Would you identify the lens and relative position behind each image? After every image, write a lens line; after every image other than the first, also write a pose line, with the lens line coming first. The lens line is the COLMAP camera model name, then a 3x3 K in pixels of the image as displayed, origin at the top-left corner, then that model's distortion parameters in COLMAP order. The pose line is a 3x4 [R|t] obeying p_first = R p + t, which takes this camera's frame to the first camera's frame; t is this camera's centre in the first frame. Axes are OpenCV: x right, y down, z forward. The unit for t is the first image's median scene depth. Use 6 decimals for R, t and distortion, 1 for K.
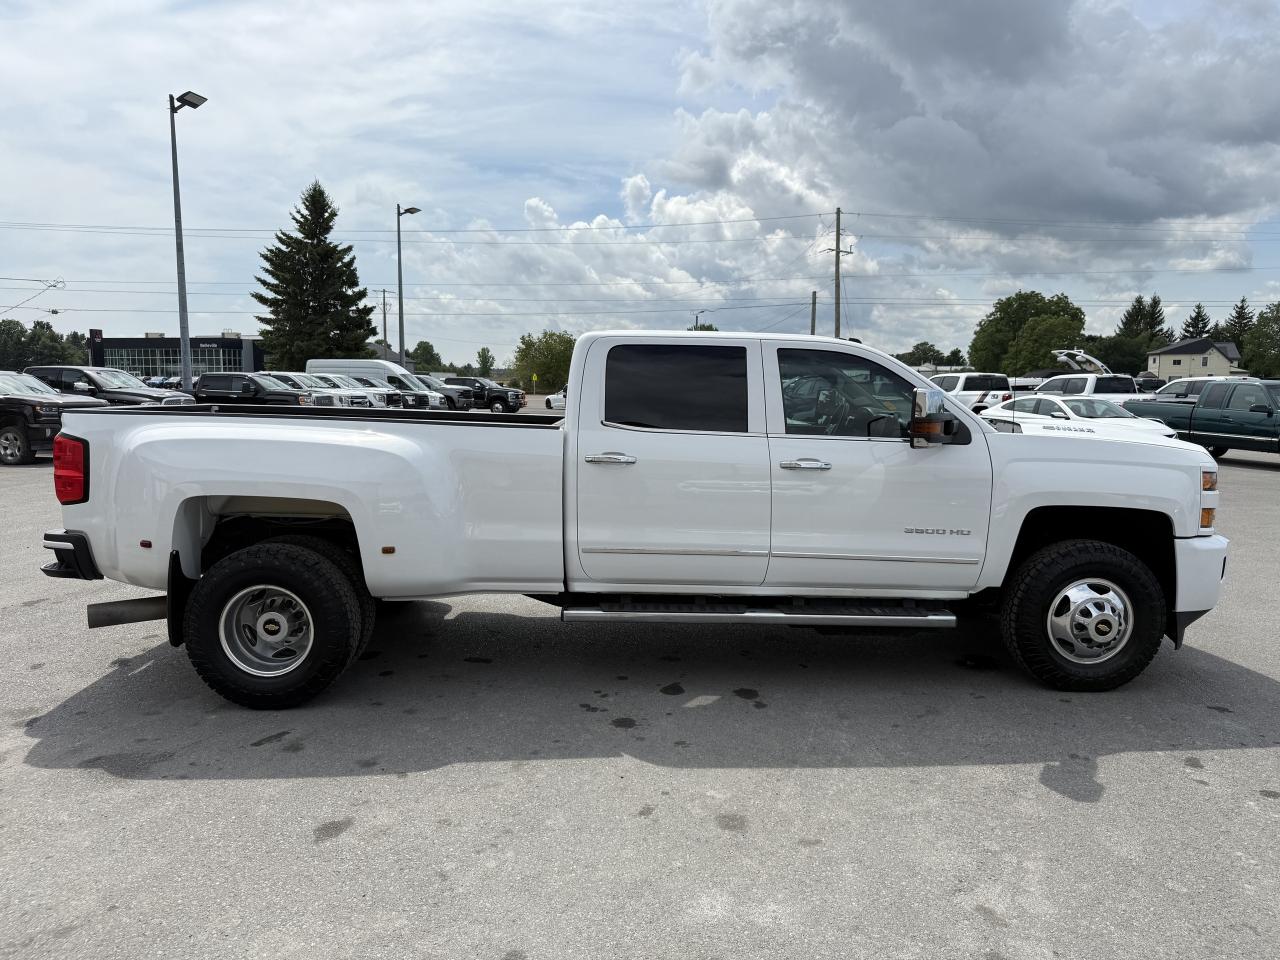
lens RADIAL K [[870.7, 0, 638.9], [0, 870.7, 518.0], [0, 0, 1]] dist [0.094283, -0.129437]
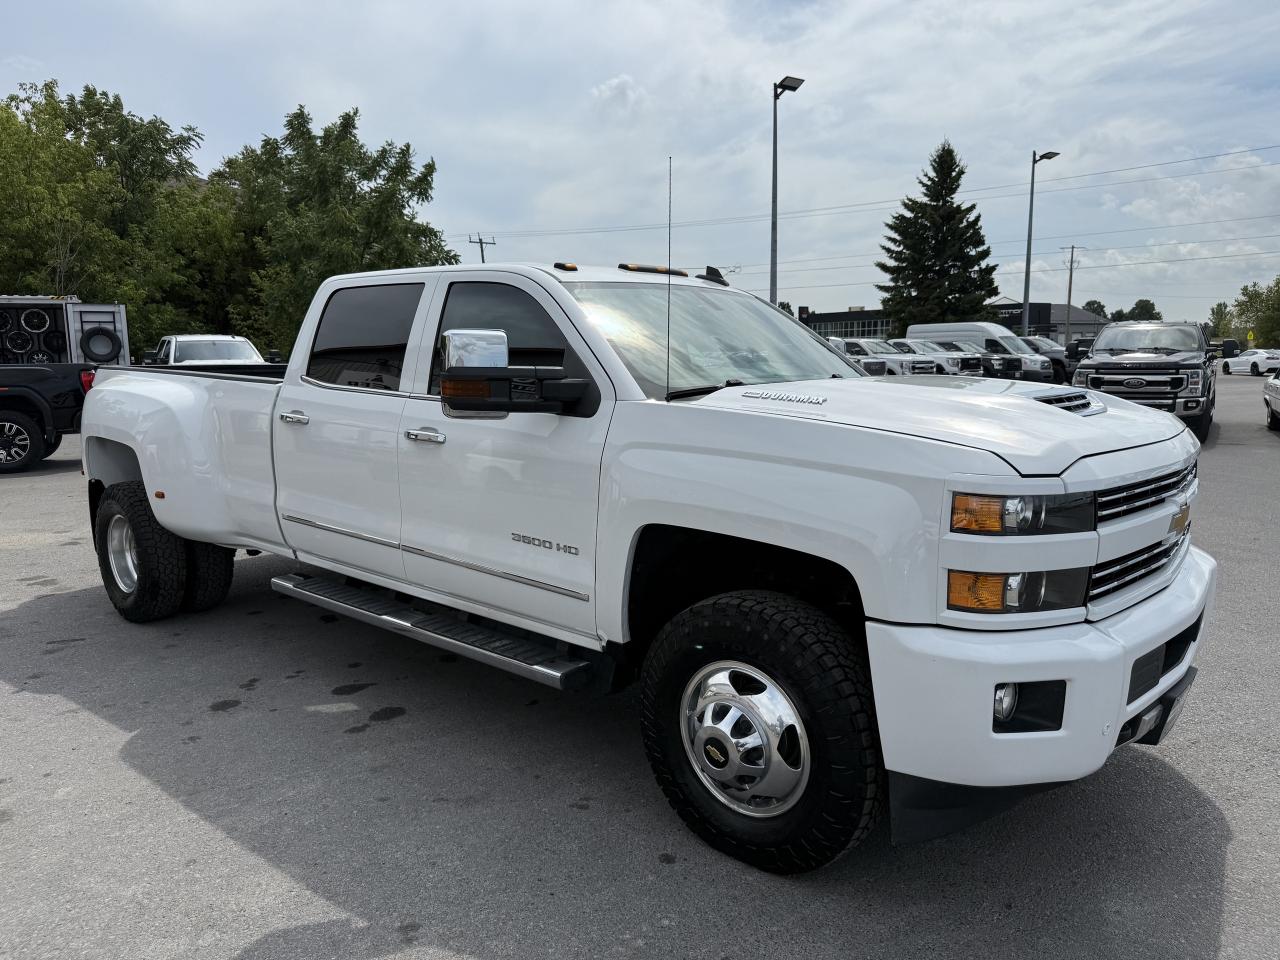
lens RADIAL K [[884.5, 0, 645.5], [0, 884.5, 513.5], [0, 0, 1]] dist [0.028390, -0.043727]
pose [[0.744903, 0.105350, -0.658803, 0.847906], [-0.085158, 0.994391, 0.062727, -0.057516], [0.661716, 0.009377, 0.749696, 0.554939]]
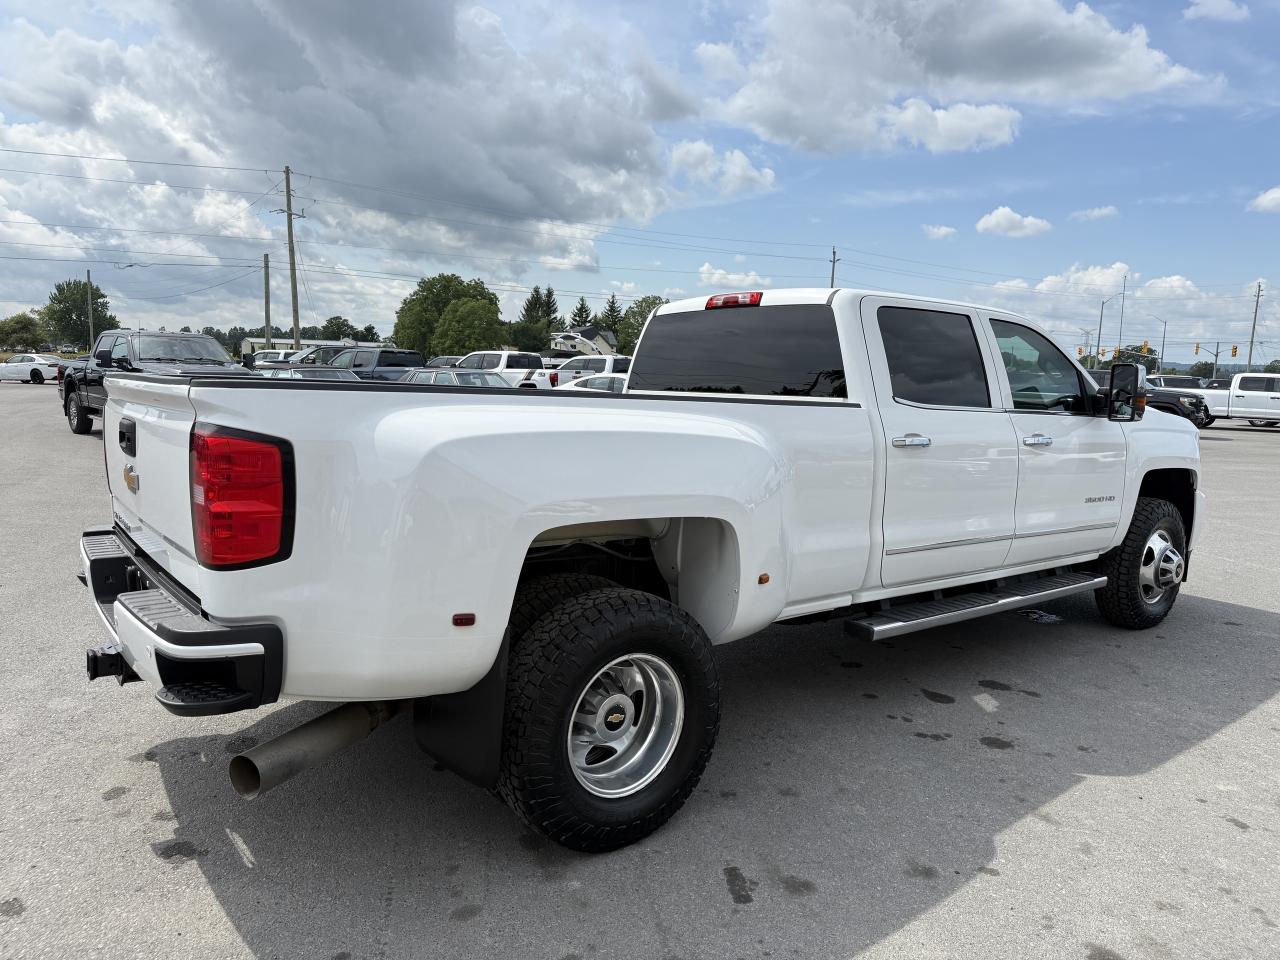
lens RADIAL K [[890.7, 0, 638.7], [0, 890.7, 474.7], [0, 0, 1]] dist [0.035193, -0.040844]
pose [[0.808155, -0.053767, 0.586511, -0.765967], [0.067099, 0.997746, -0.000990, -0.052587], [-0.585136, 0.040154, 0.809941, 0.442813]]
